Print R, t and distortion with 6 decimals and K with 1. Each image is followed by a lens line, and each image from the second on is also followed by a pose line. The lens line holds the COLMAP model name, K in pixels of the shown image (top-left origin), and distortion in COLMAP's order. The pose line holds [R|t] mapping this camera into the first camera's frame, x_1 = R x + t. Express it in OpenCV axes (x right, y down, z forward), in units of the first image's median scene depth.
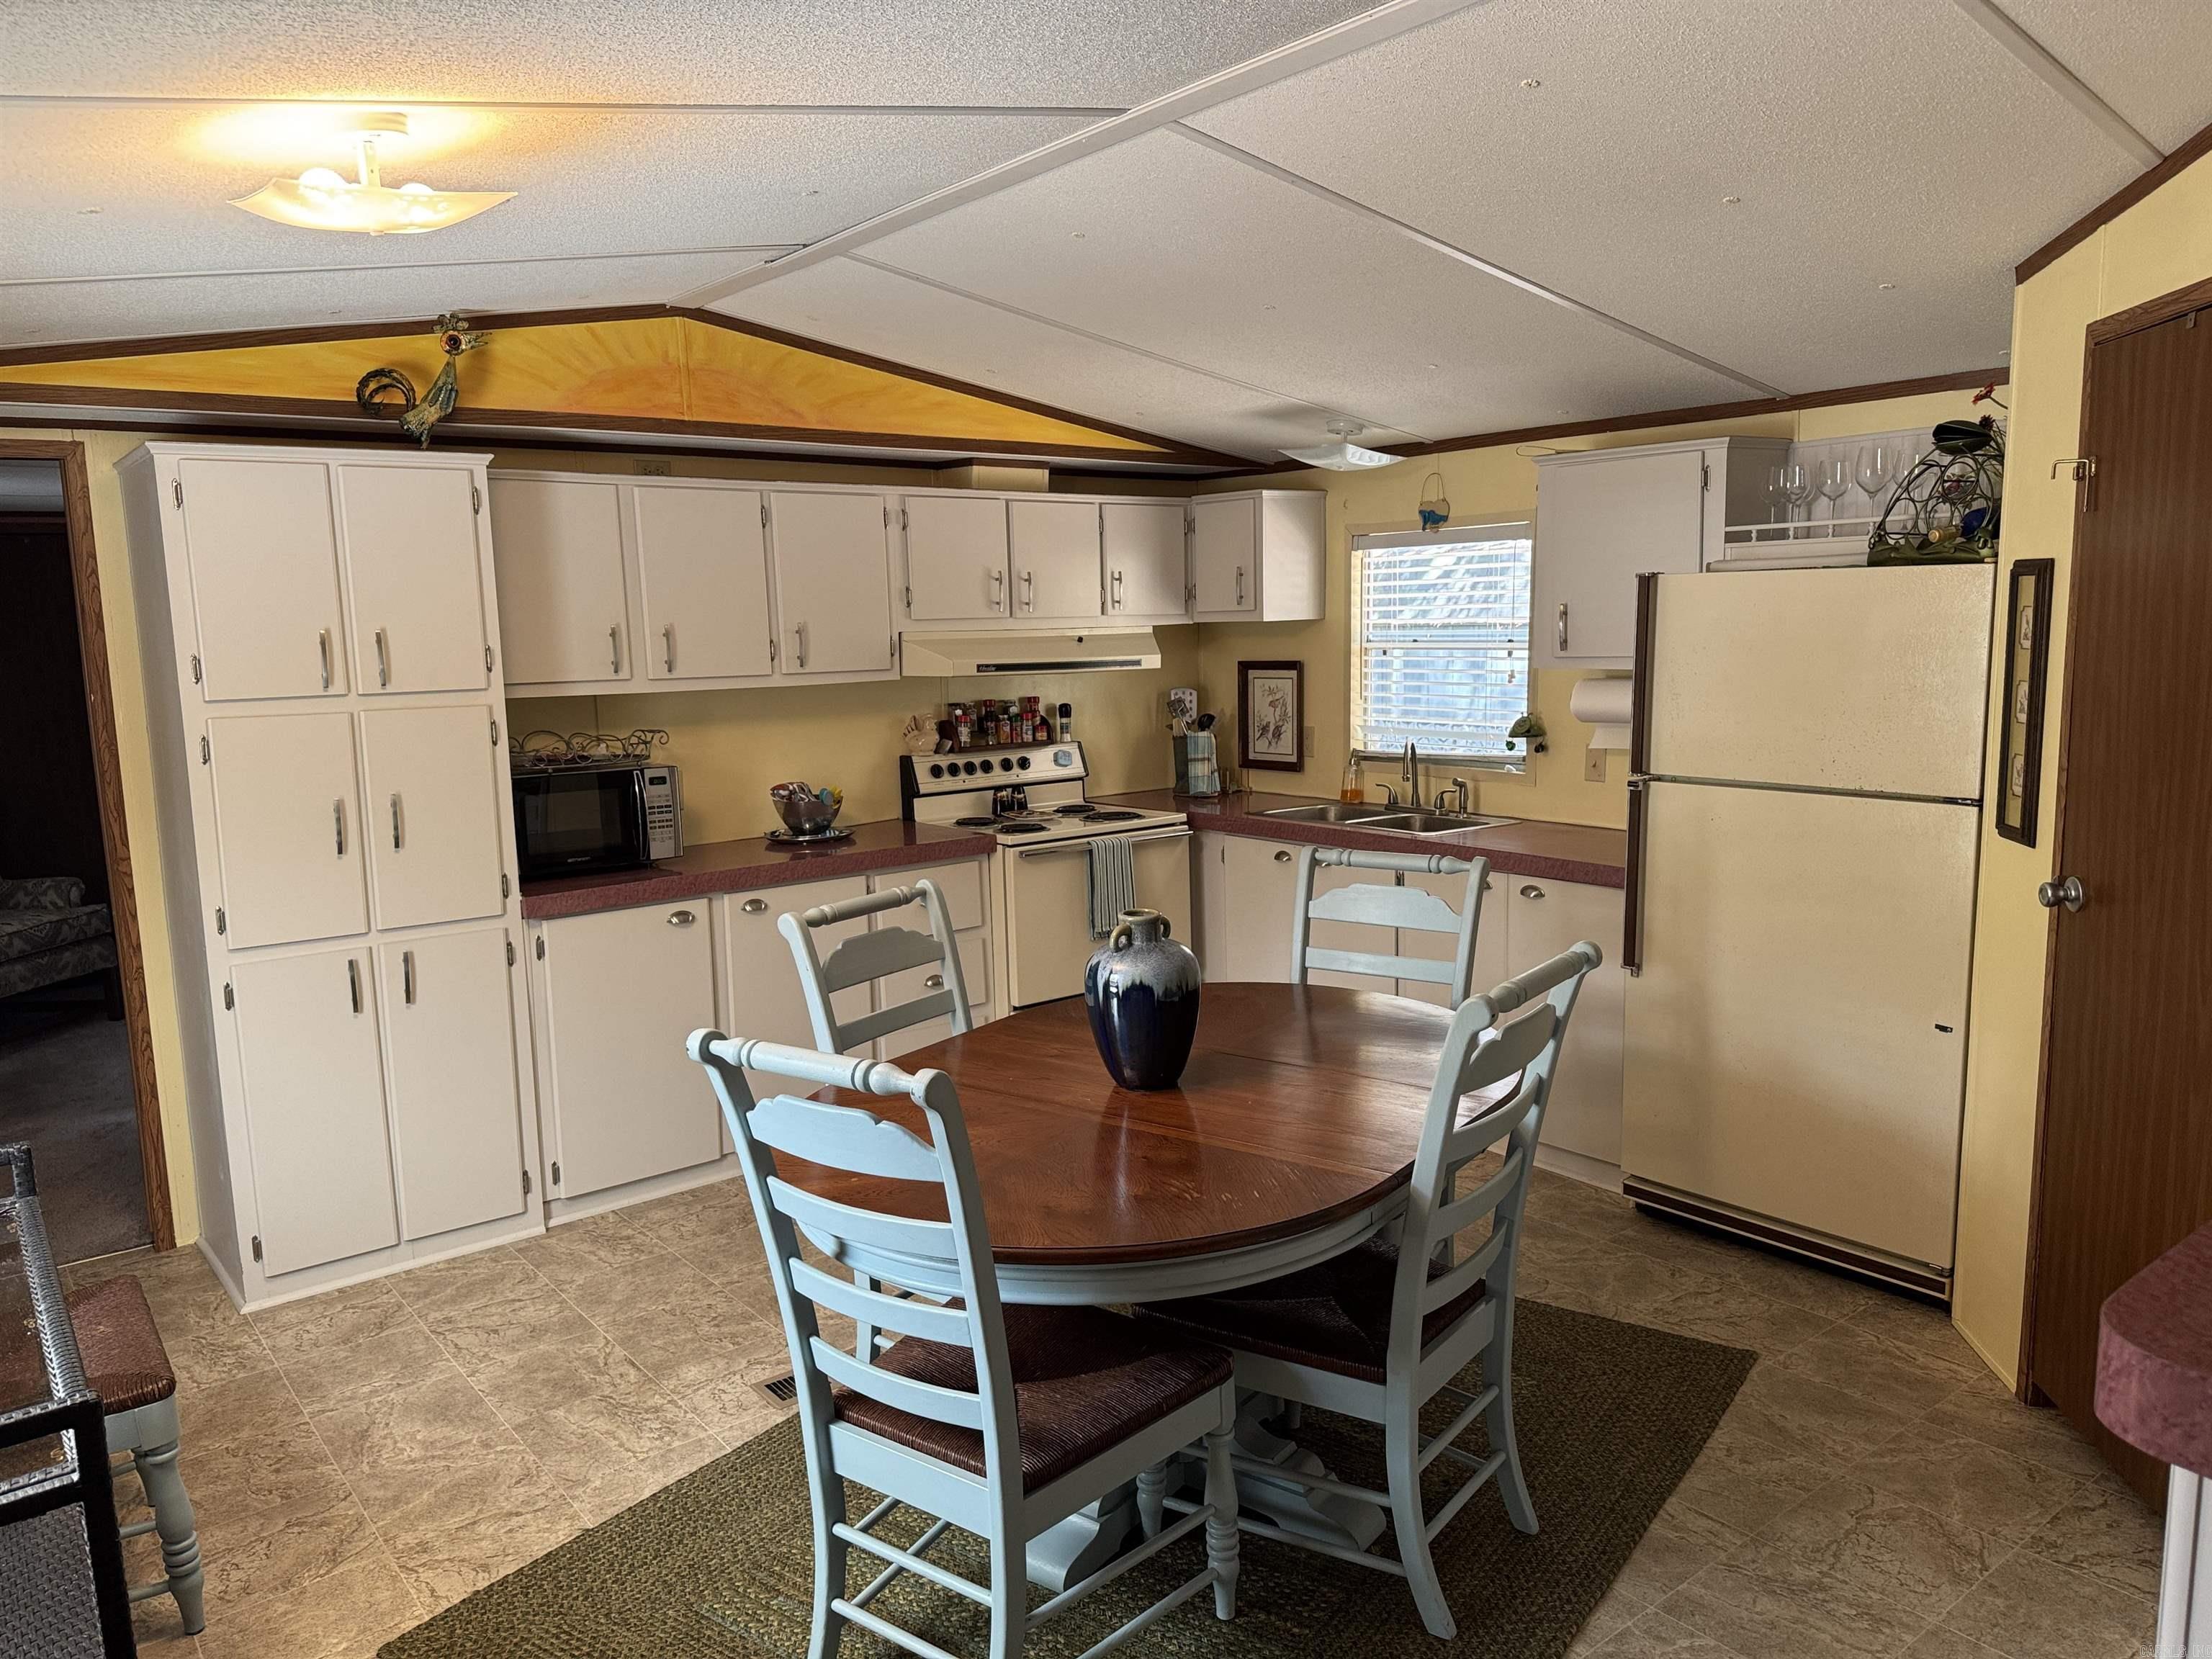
lens RADIAL K [[1555.5, 0, 1106.0], [0, 1555.5, 829.5], [0, 0, 1]] dist [0.107887, -0.141644]
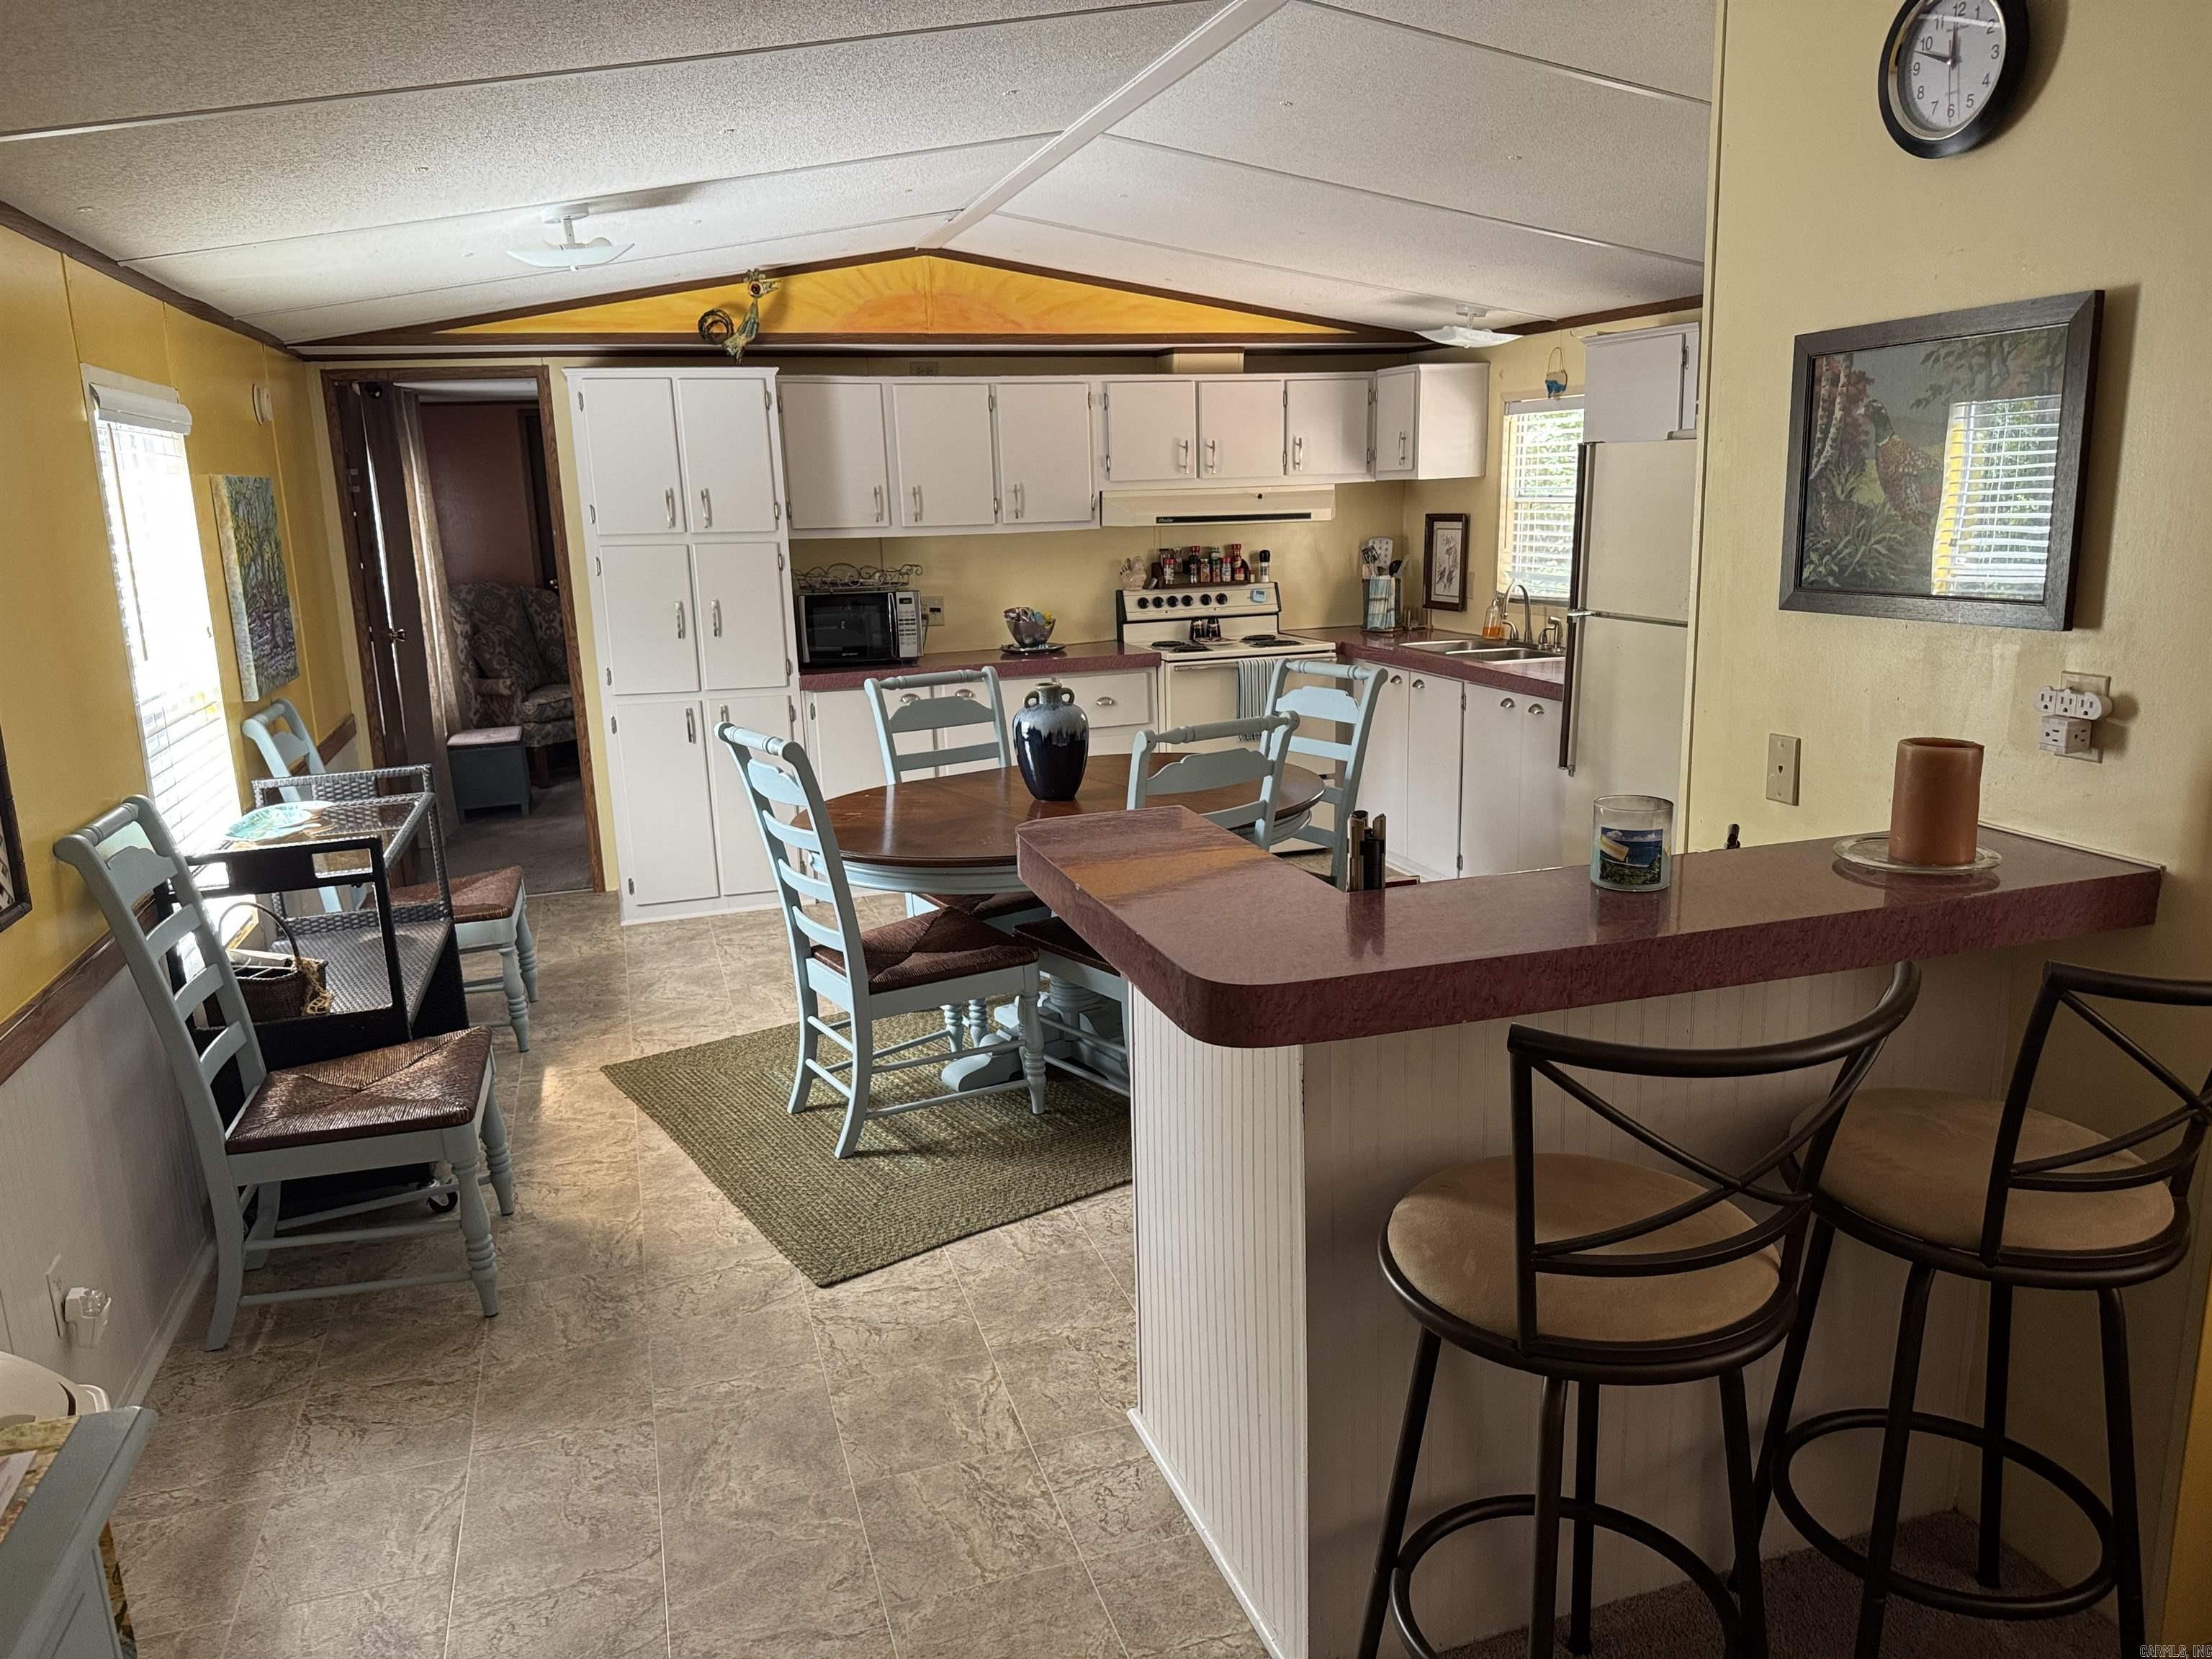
lens RADIAL K [[1535.5, 0, 1105.5], [0, 1535.5, 820.4], [0, 0, 1]] dist [0.200988, -0.434570]
pose [[0.937131, 0.072574, -0.341349, 0.325250], [-0.042682, 0.994629, 0.094291, 0.023149], [0.346359, -0.073793, 0.935195, -0.215438]]
